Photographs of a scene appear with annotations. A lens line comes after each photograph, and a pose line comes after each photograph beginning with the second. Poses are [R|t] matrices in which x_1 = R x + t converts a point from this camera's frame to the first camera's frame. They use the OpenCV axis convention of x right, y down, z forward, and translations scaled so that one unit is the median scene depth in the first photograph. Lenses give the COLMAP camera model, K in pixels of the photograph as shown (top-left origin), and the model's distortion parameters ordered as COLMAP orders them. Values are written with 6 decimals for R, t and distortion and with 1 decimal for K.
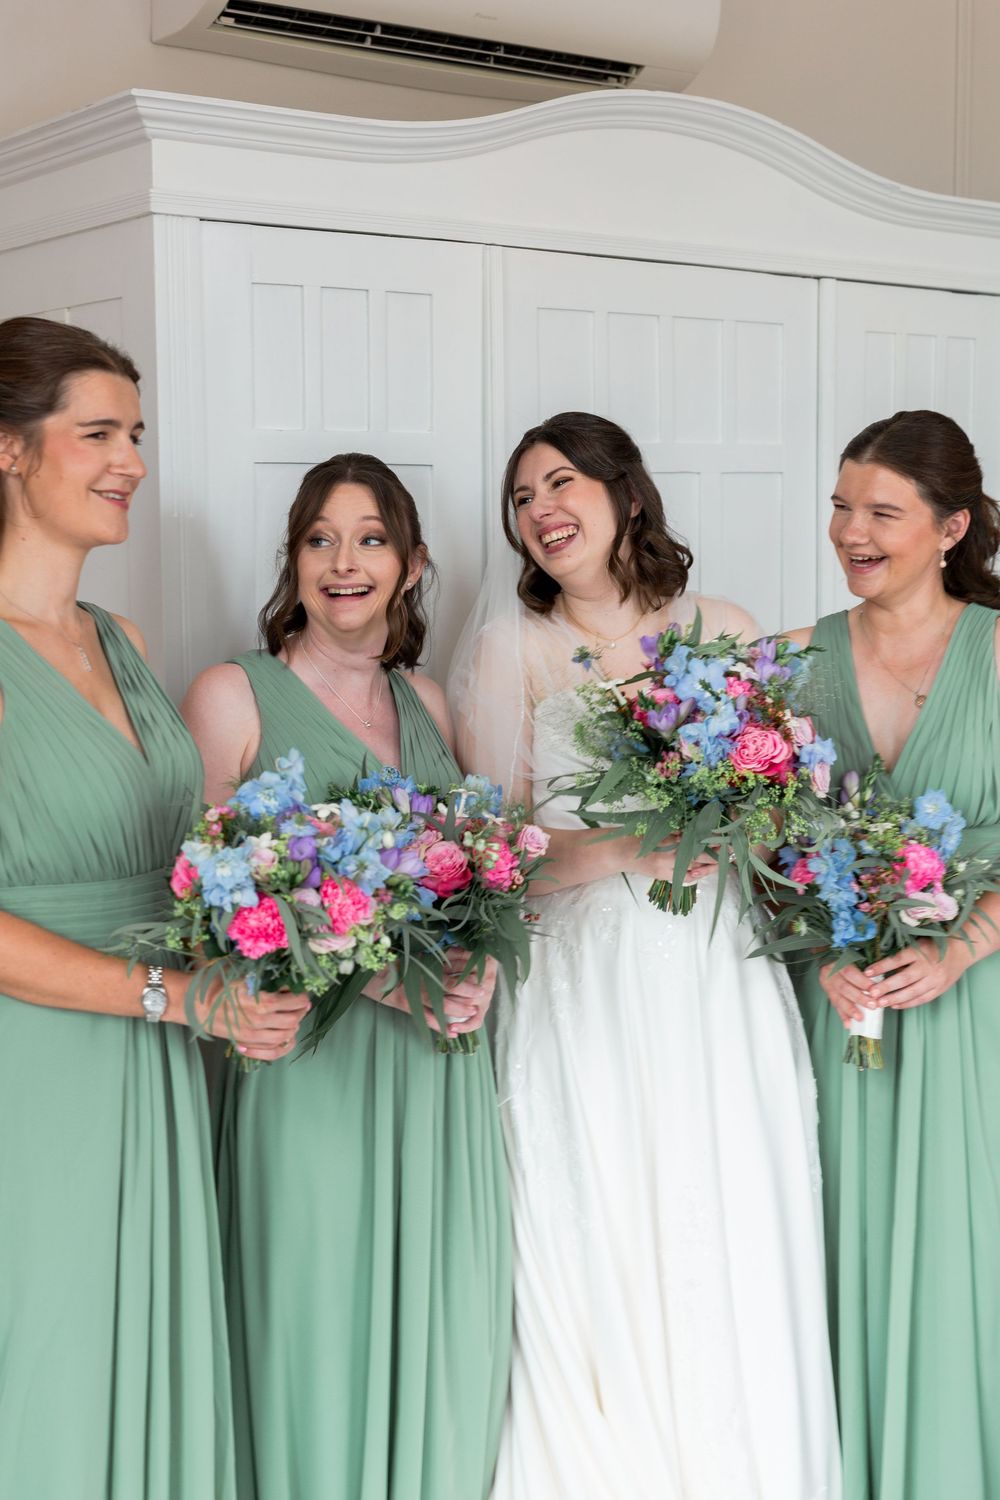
lens RADIAL K [[2151.7, 0, 500.0], [0, 2151.7, 750.0], [0, 0, 1]] dist [-0.011197, -0.000570]
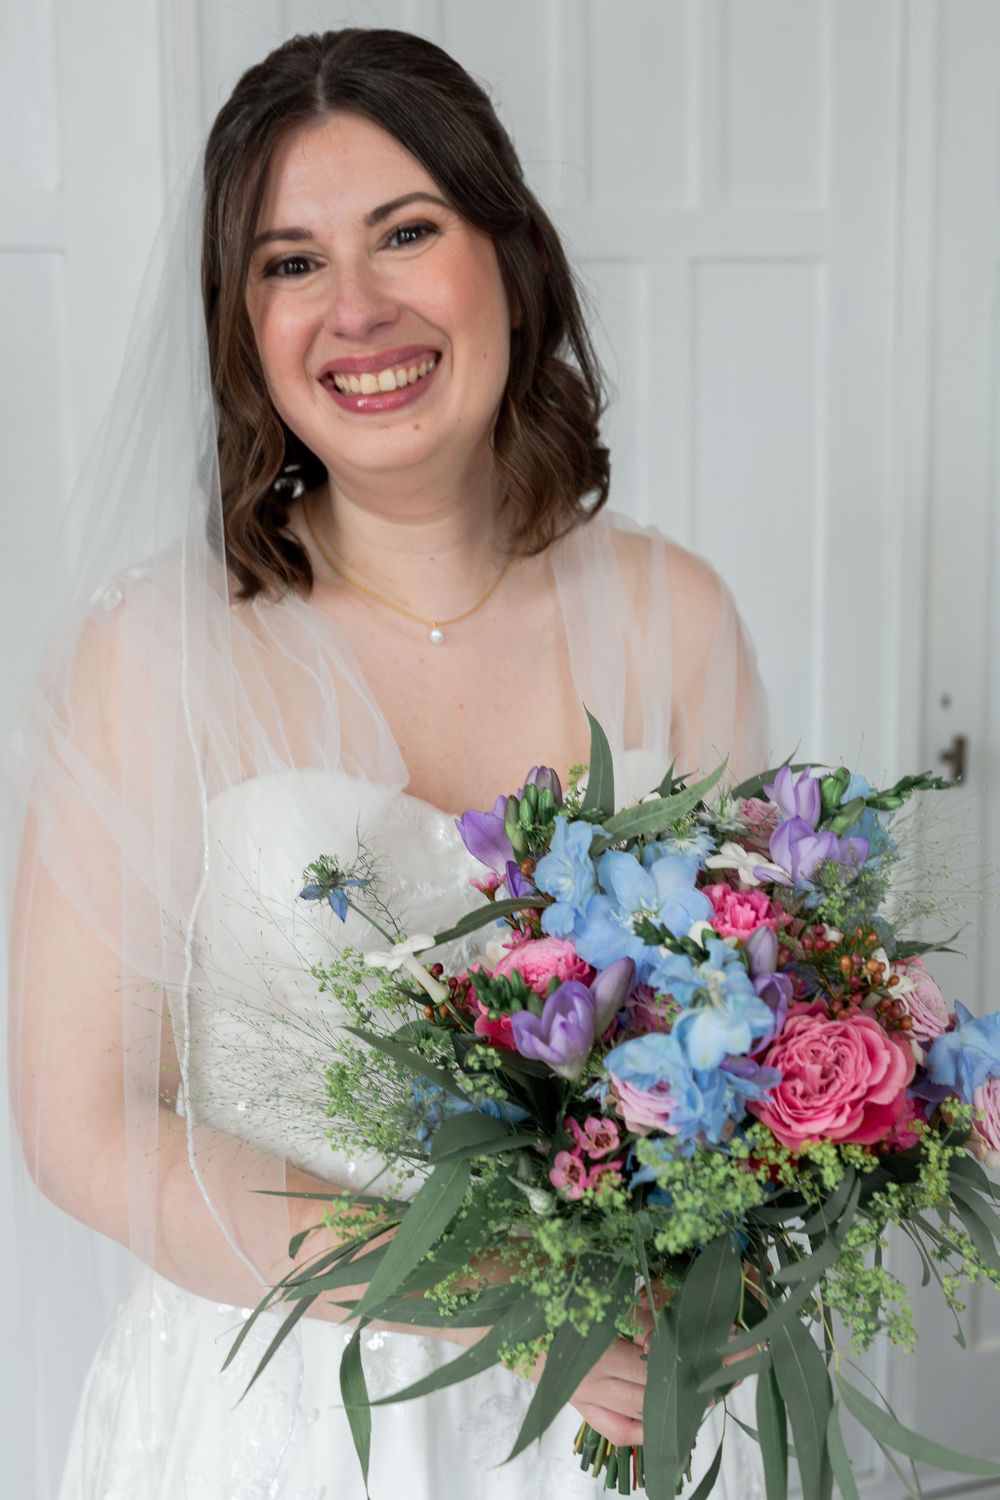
lens RADIAL K [[2151.7, 0, 500.0], [0, 2151.7, 750.0], [0, 0, 1]] dist [-0.011197, -0.000570]
pose [[0.985383, -0.146917, 0.086225, 0.041963], [0.153958, 0.984700, -0.081630, -0.032378], [-0.072913, 0.093712, 0.992926, 0.630742]]
